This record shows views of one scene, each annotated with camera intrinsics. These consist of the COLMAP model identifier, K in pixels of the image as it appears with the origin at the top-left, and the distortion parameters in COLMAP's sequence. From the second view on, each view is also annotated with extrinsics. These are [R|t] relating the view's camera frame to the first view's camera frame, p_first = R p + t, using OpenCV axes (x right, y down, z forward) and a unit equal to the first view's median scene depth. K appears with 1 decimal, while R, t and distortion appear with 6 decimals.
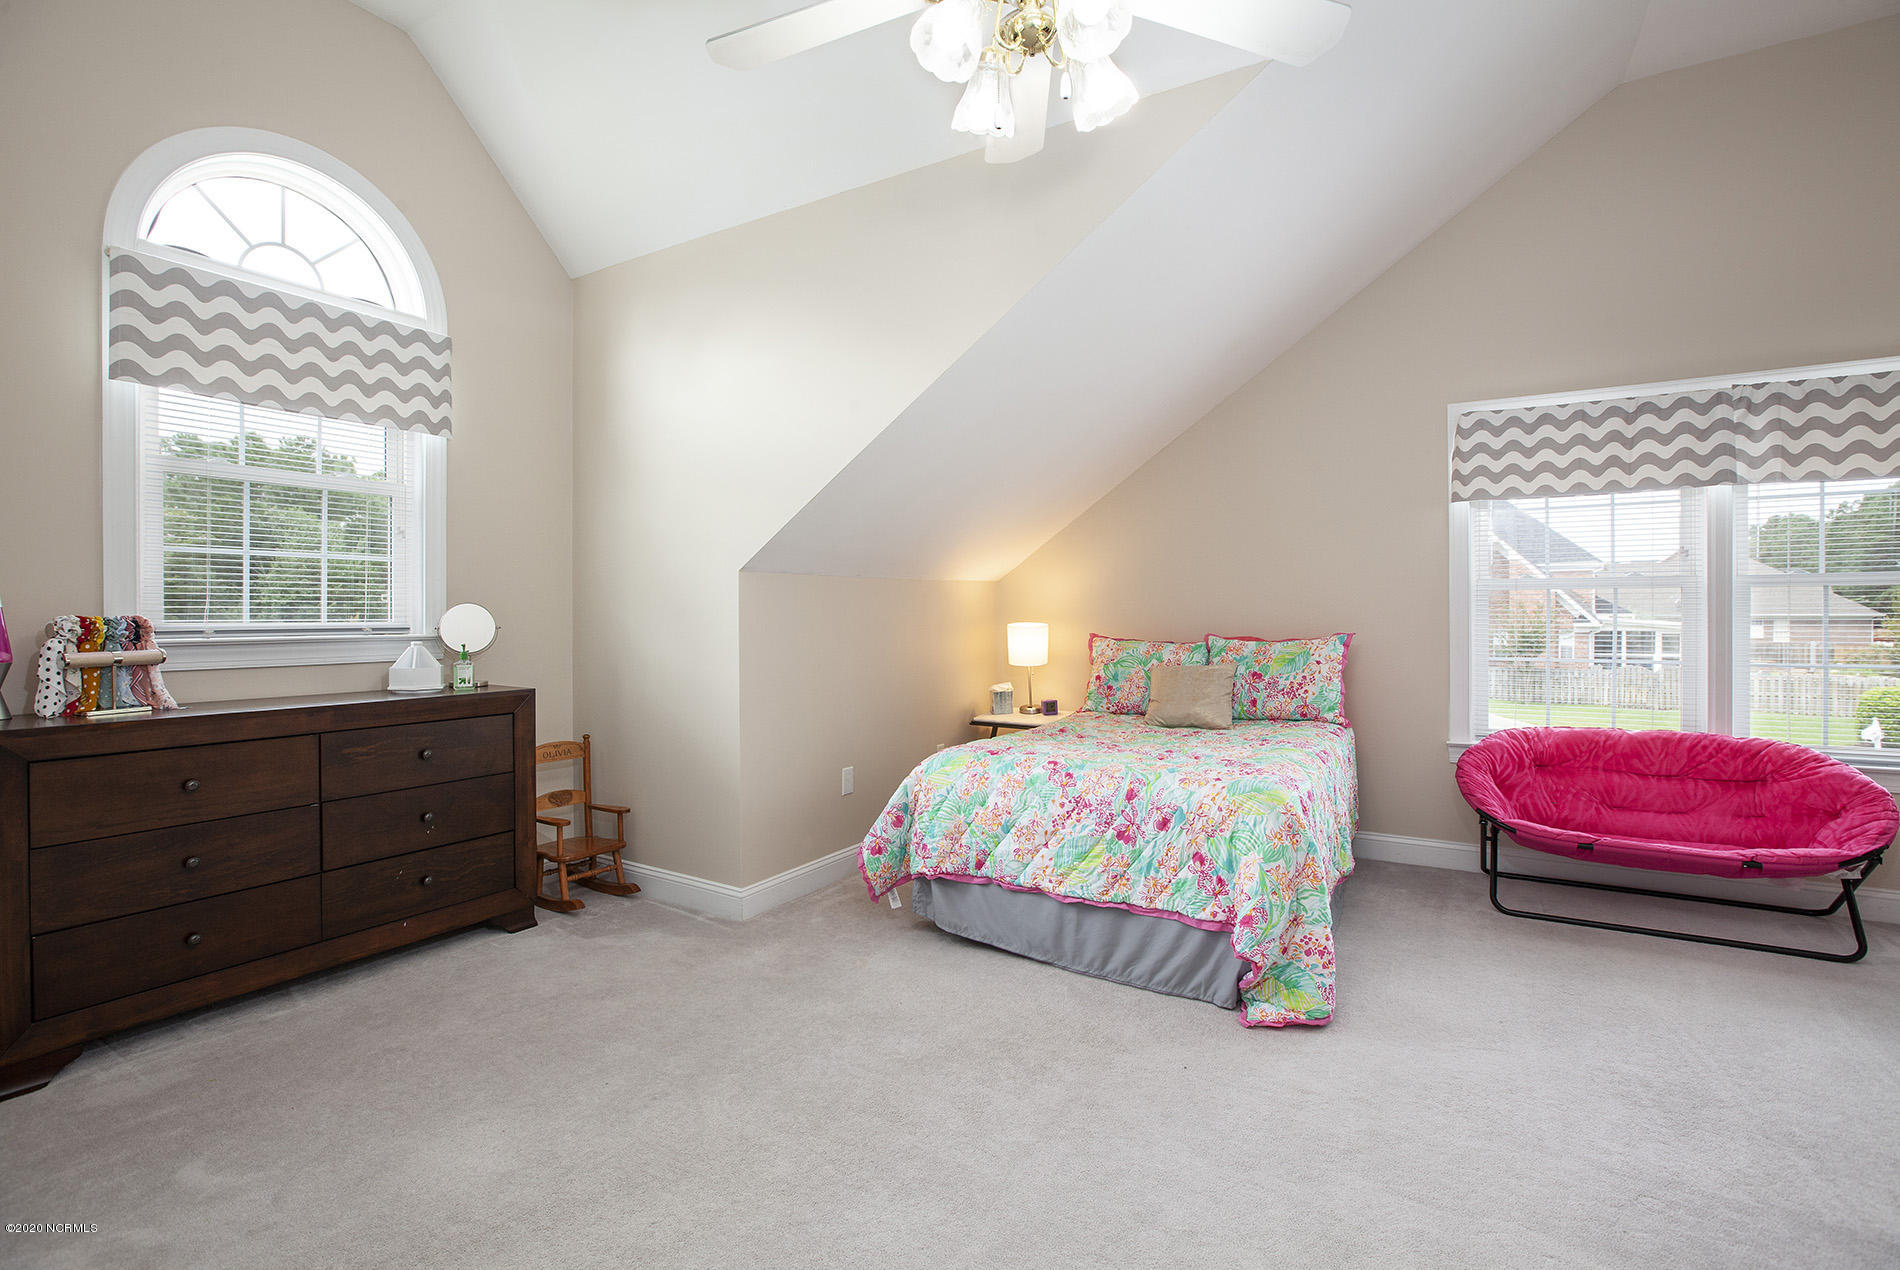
lens RADIAL K [[916.3, 0, 946.0], [0, 916.3, 627.1], [0, 0, 1]] dist [-0.017415, 0.001119]
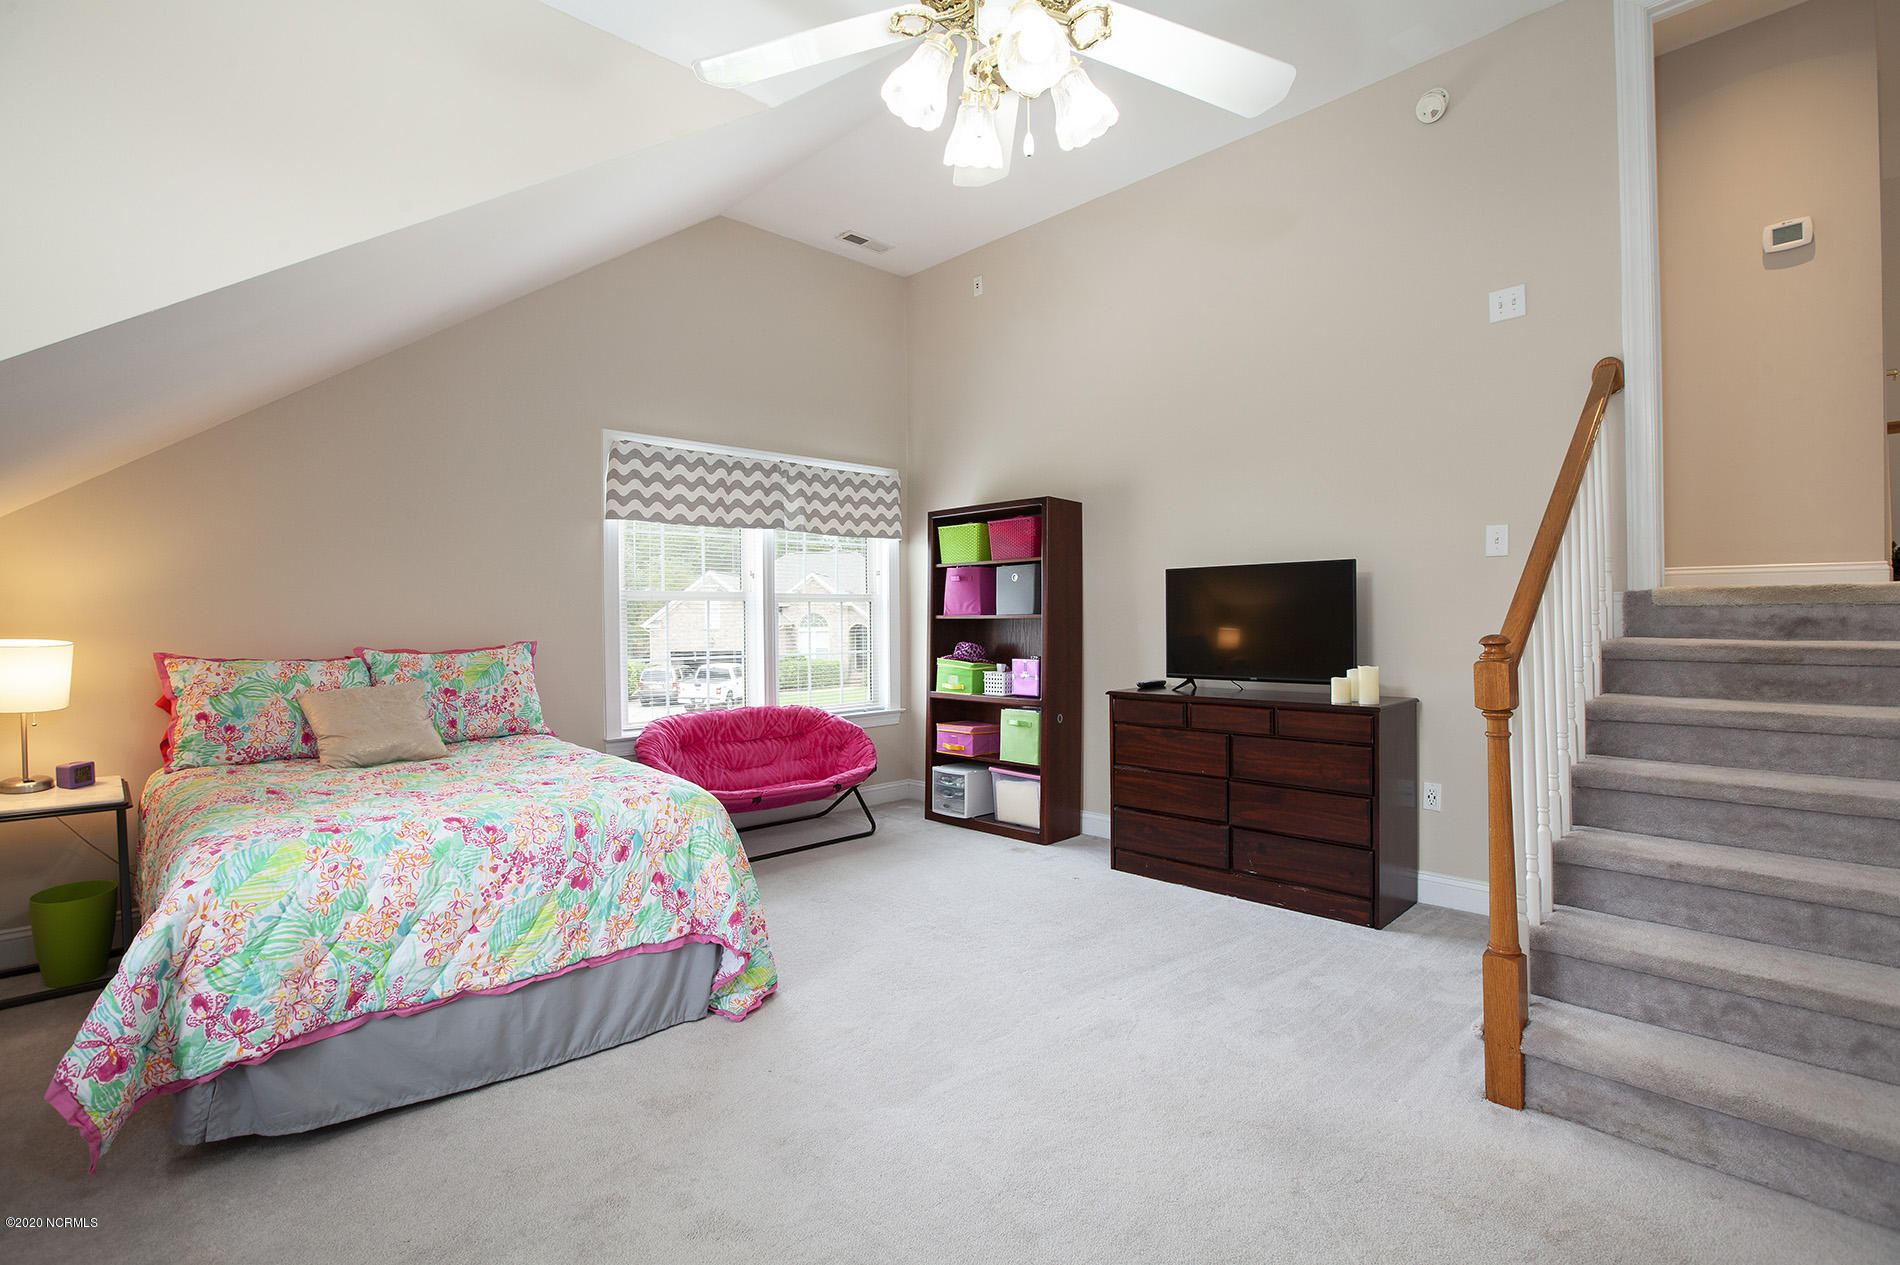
lens RADIAL K [[908.6, 0, 958.1], [0, 908.6, 613.9], [0, 0, 1]] dist [-0.041223, 0.019276]
pose [[0.229995, 0.005884, 0.973174, -0.479724], [0.021974, 0.999695, -0.011237, -0.001787], [-0.972944, 0.023969, 0.229795, 0.412757]]
